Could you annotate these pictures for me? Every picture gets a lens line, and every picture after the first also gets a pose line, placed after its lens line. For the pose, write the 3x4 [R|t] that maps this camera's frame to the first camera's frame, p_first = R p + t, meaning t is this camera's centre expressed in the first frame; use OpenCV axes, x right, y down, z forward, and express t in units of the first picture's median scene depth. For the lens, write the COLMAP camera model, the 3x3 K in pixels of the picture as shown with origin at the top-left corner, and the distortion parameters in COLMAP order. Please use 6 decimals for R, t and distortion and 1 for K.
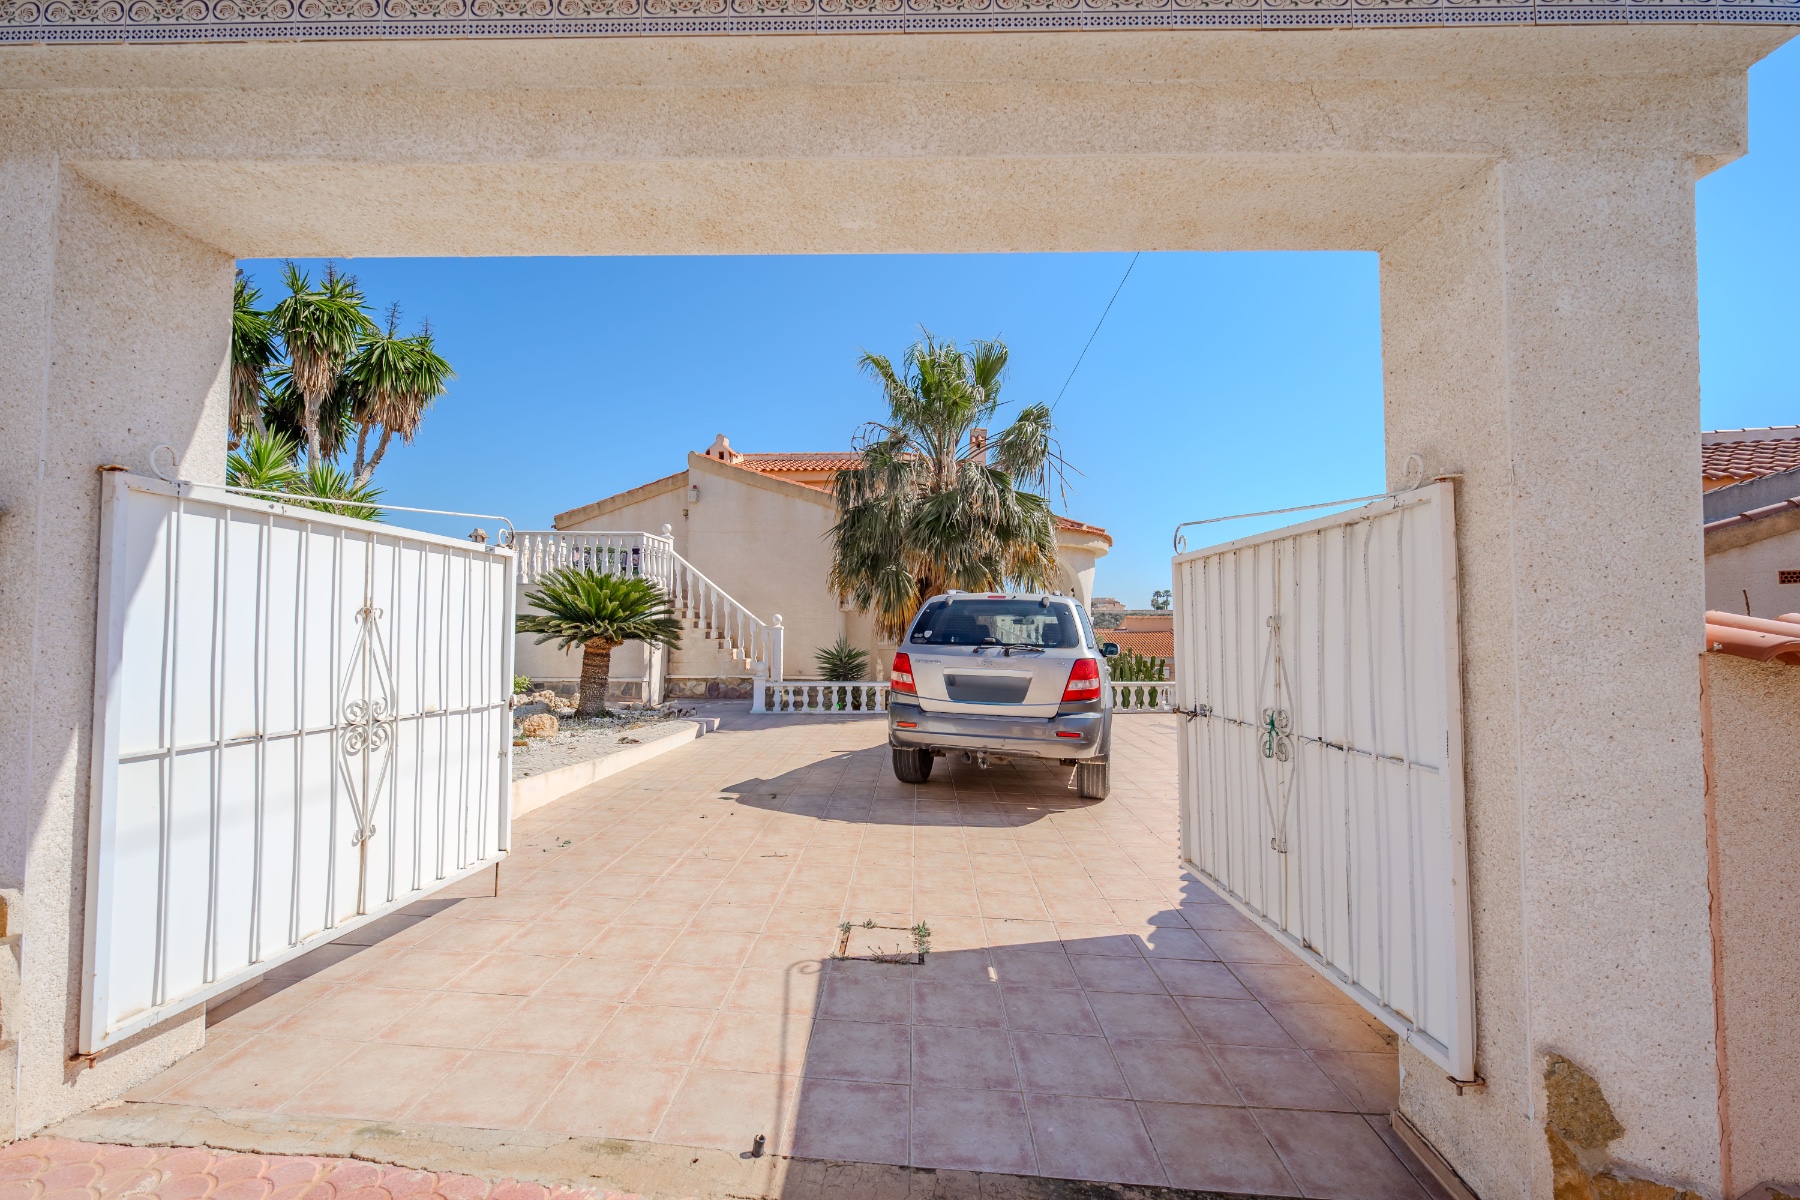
lens RADIAL K [[739.0, 0, 902.2], [0, 739.0, 607.3], [0, 0, 1]] dist [-0.000165, 0.000059]
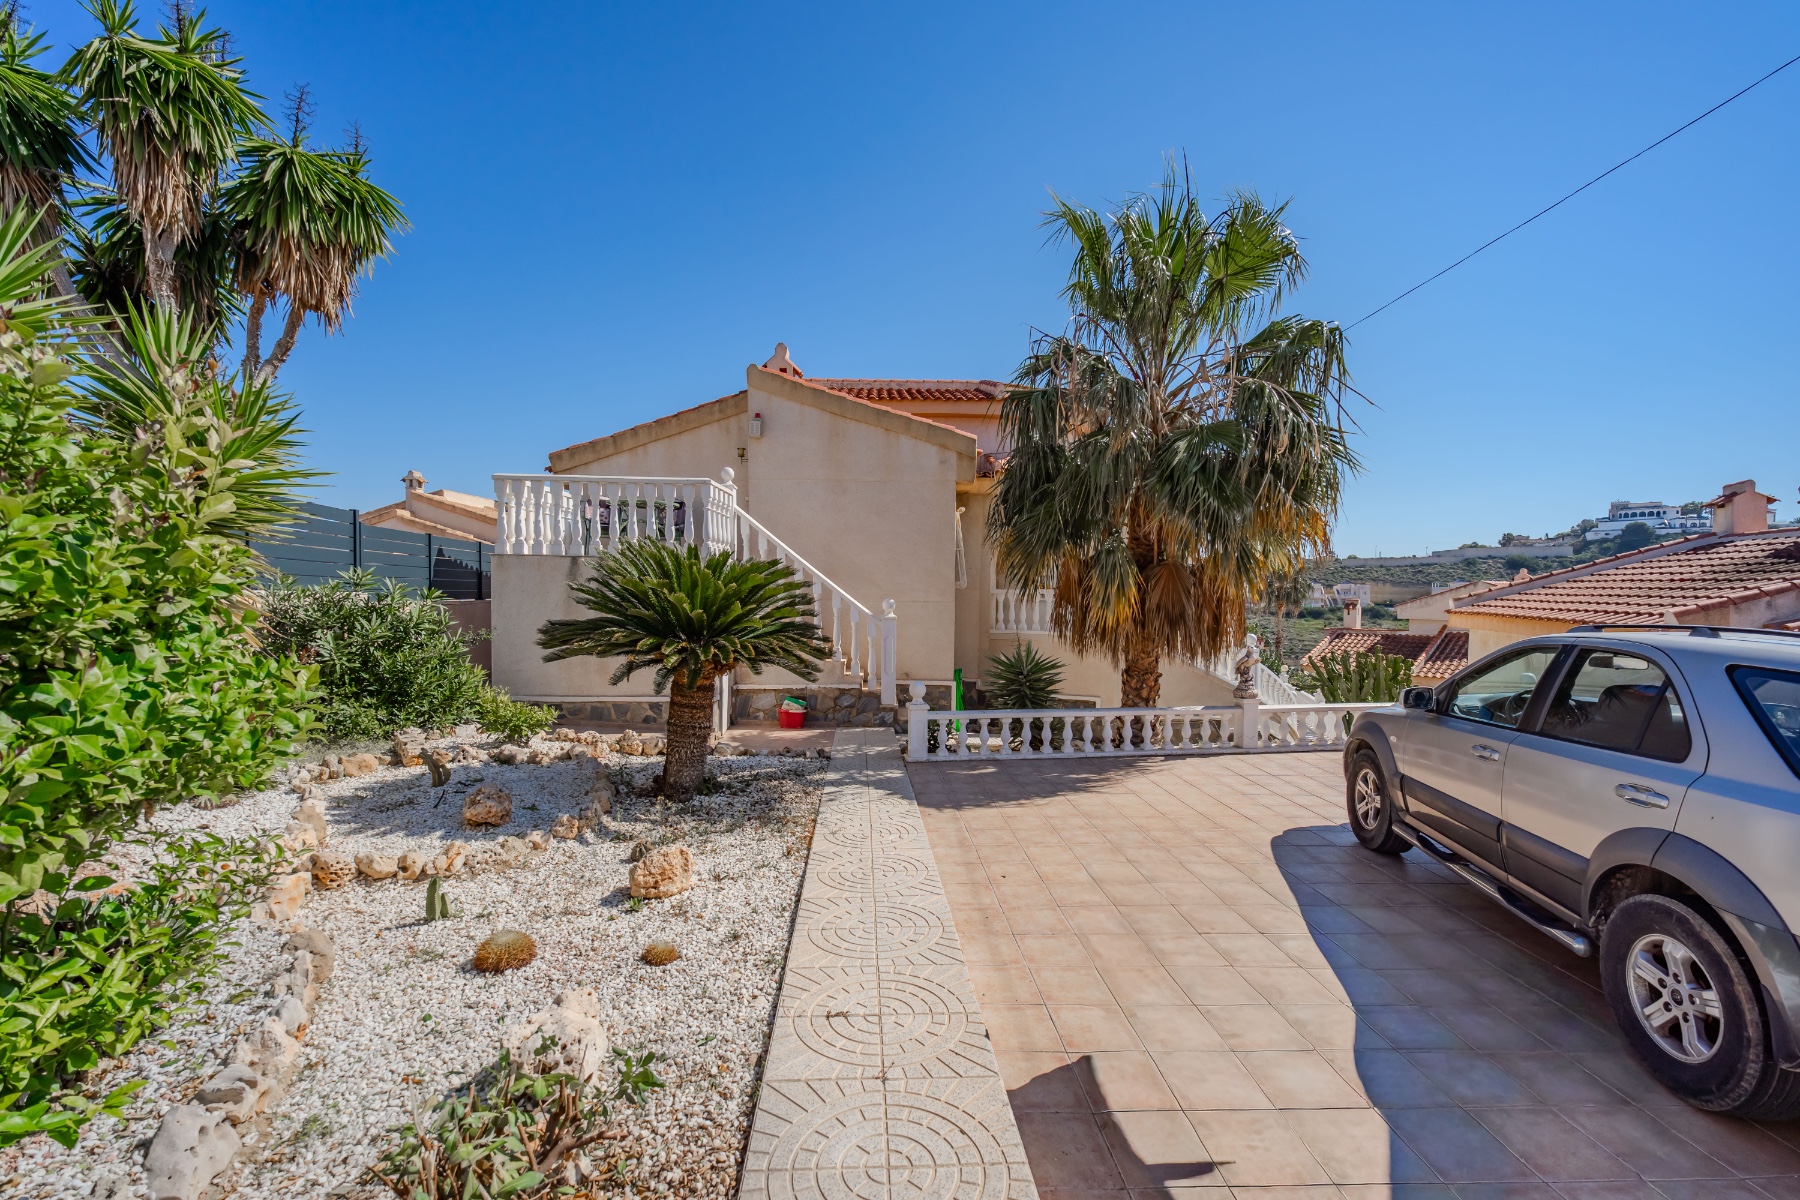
lens RADIAL K [[739.0, 0, 902.2], [0, 739.0, 607.3], [0, 0, 1]] dist [-0.000165, 0.000059]
pose [[0.996942, 0.000401, 0.078143, -0.241838], [-0.005710, 0.997688, 0.067719, -0.034036], [-0.077936, -0.067958, 0.994639, 0.330857]]
